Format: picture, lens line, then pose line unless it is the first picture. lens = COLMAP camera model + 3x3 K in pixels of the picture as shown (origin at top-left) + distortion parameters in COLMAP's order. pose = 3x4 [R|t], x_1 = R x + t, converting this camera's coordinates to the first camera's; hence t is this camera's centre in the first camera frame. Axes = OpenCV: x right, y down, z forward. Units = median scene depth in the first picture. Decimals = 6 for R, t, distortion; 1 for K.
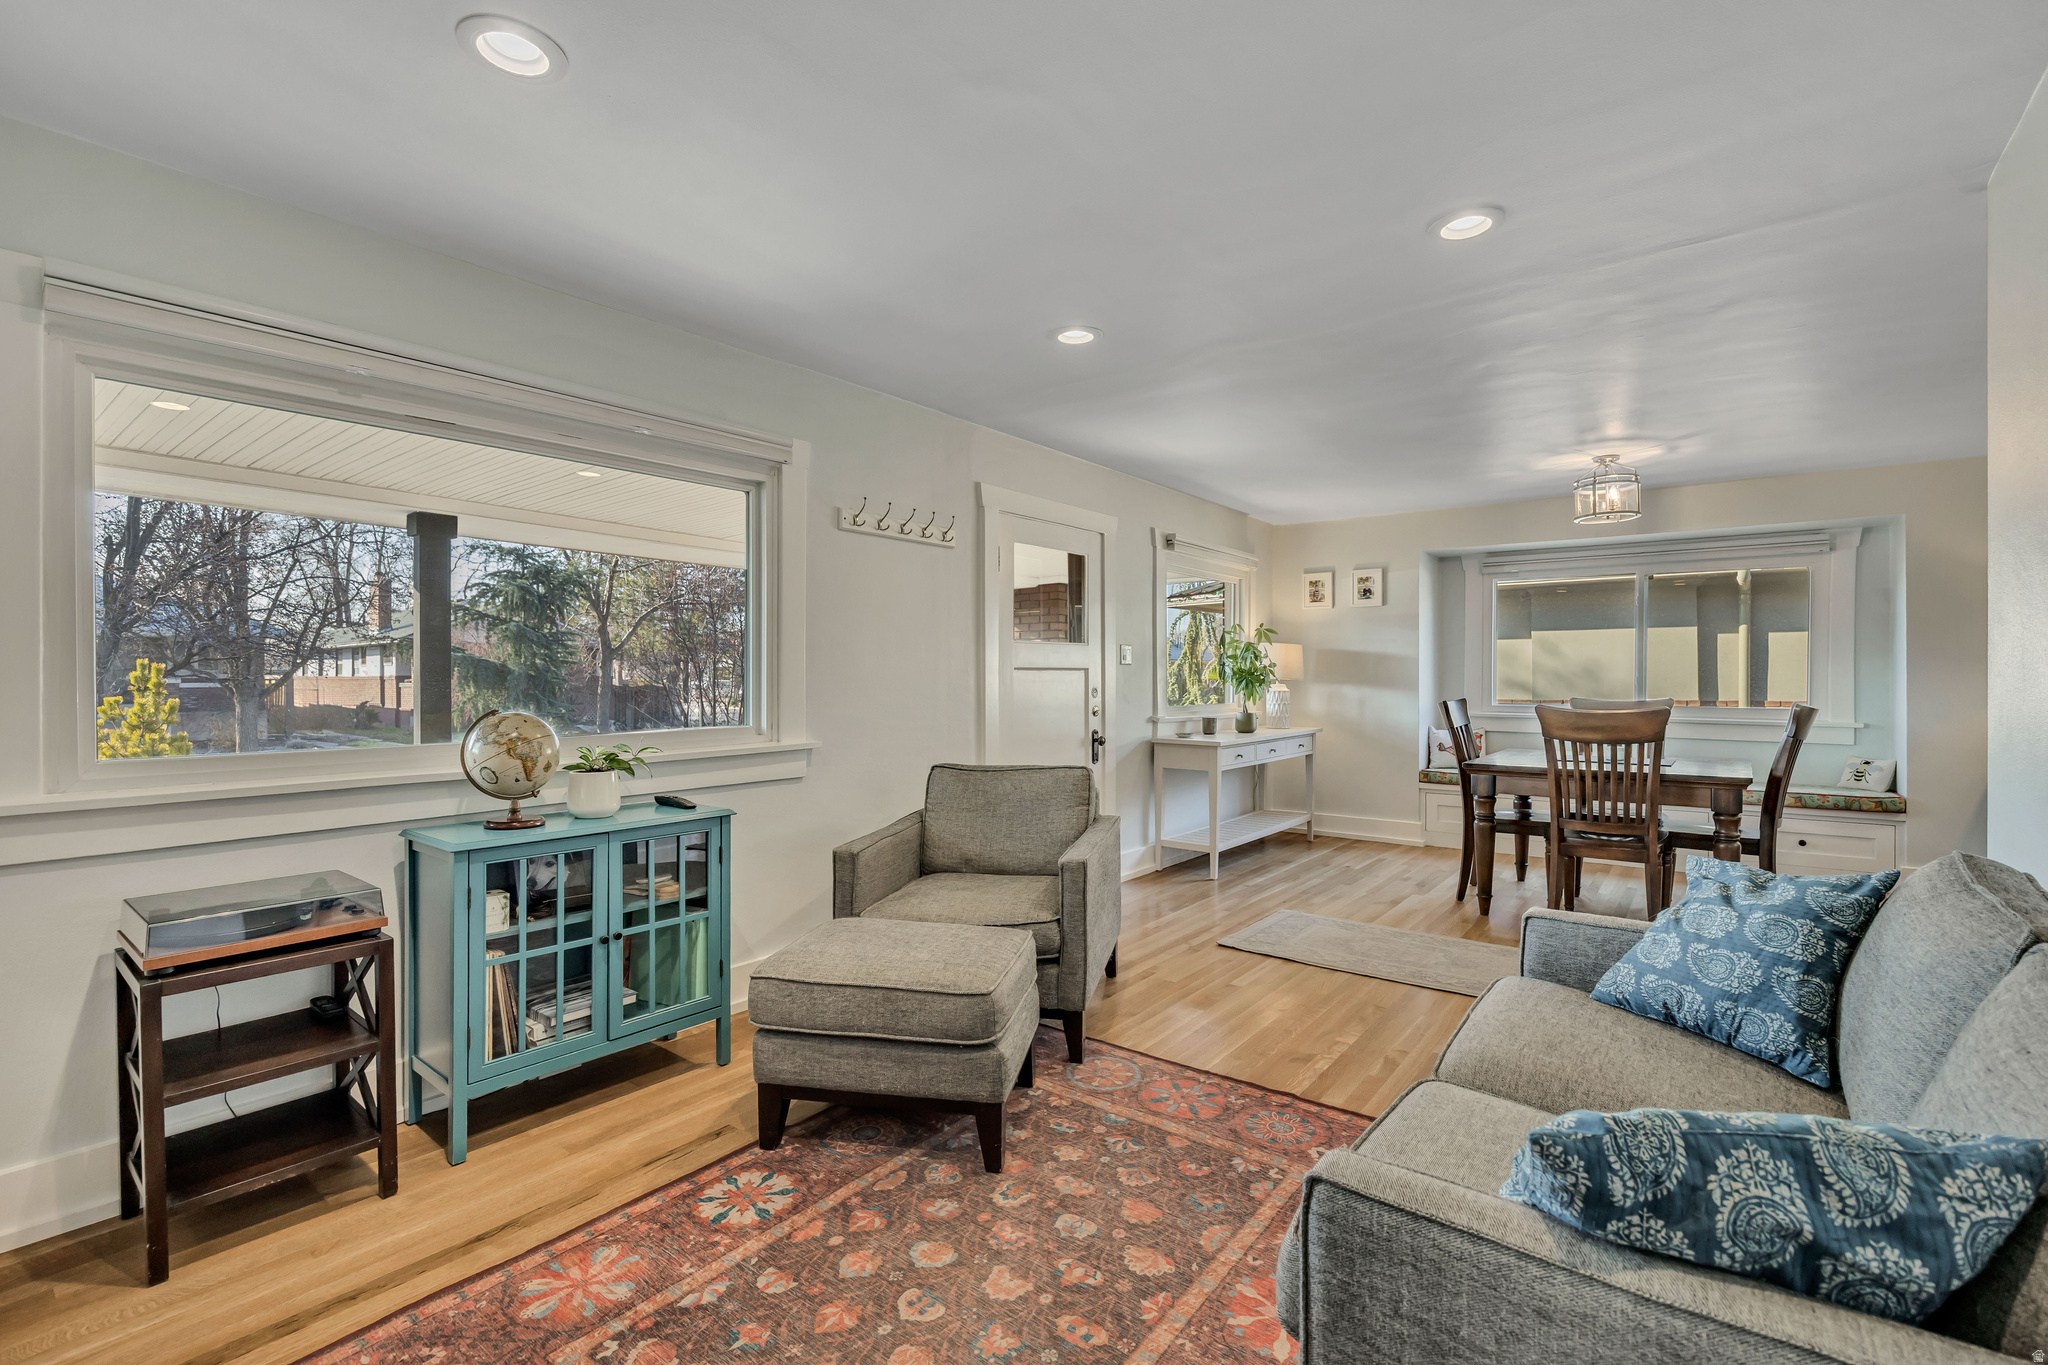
lens RADIAL K [[900.9, 0, 1027.6], [0, 900.9, 678.3], [0, 0, 1]] dist [0.000305, 0.000352]
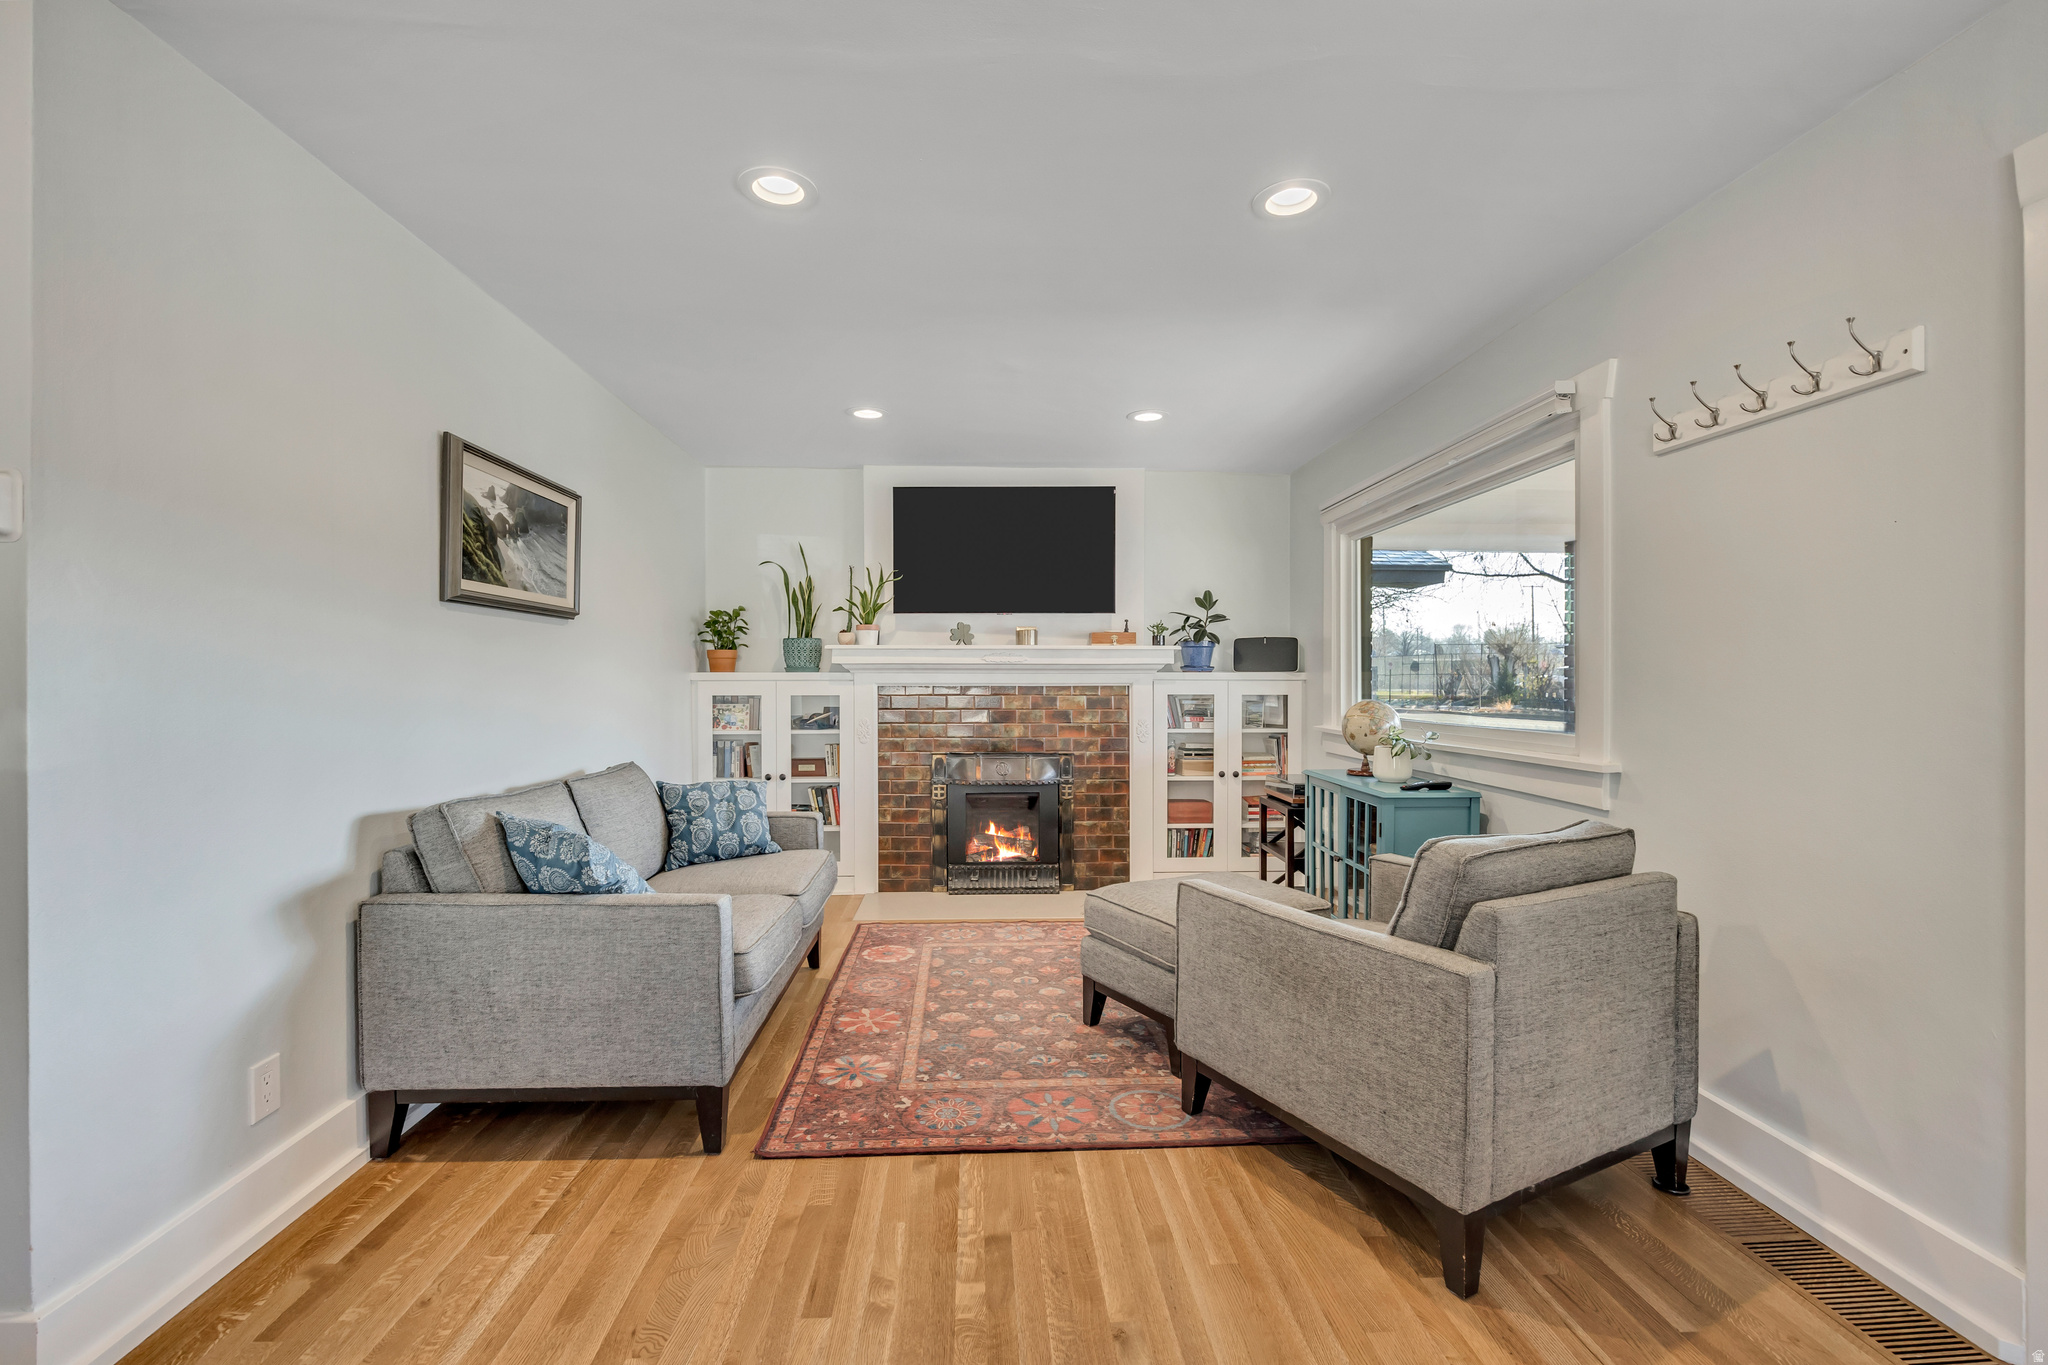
lens RADIAL K [[900.9, 0, 1026.4], [0, 900.9, 681.4], [0, 0, 1]] dist [0.000305, 0.000352]
pose [[-0.751728, 0.005111, -0.659453, 0.890472], [0.000771, 0.999976, 0.006871, -0.003765], [0.659472, 0.004657, -0.751714, 1.831106]]
